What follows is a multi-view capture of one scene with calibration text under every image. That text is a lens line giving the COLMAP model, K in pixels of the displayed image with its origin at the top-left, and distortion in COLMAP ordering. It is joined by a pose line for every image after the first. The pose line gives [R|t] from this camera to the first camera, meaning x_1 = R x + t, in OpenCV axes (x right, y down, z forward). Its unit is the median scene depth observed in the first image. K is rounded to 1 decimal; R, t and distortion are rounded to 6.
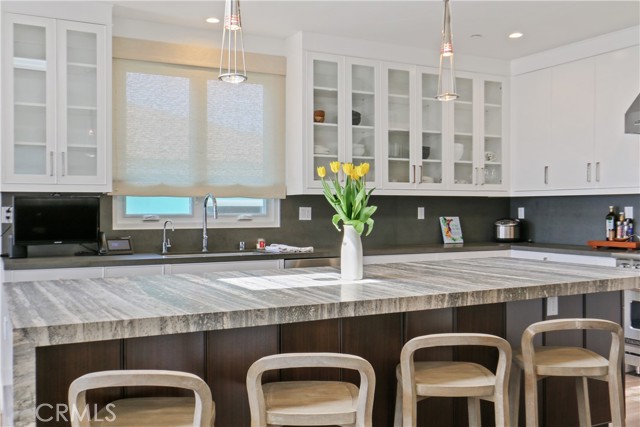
lens RADIAL K [[648.8, 0, 320.0], [0, 648.8, 216.2], [0, 0, 1]] dist [0.015951, 0.000000]
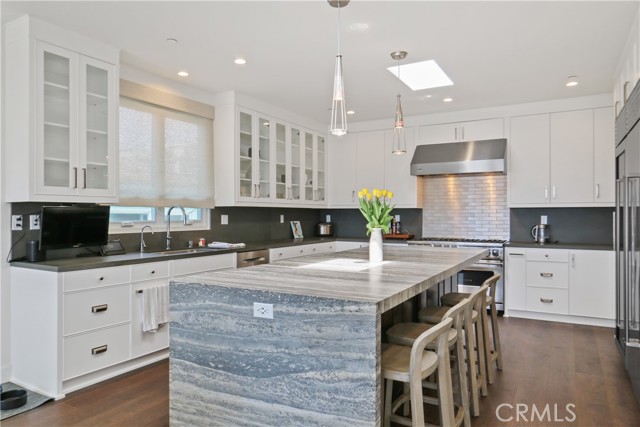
lens RADIAL K [[447.5, 0, 322.0], [0, 447.5, 210.3], [0, 0, 1]] dist [0.012738, 0.003741]
pose [[0.841799, 0.007431, 0.539739, -0.383536], [0.003359, 0.999814, -0.019004, -0.005340], [-0.539780, 0.017811, 0.841618, 0.078567]]
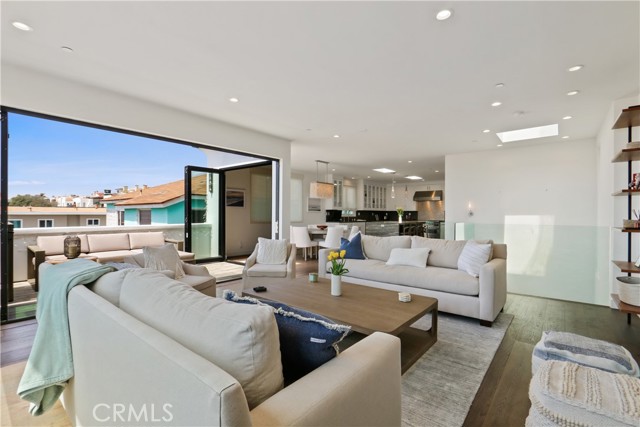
lens RADIAL K [[293.5, 0, 315.7], [0, 293.5, 215.1], [0, 0, 1]] dist [-0.003487, 0.000203]
pose [[0.929835, 0.012125, 0.367777, -1.252010], [-0.014284, 0.999893, 0.003149, 0.003923], [-0.367700, -0.008182, 0.929909, -1.083732]]
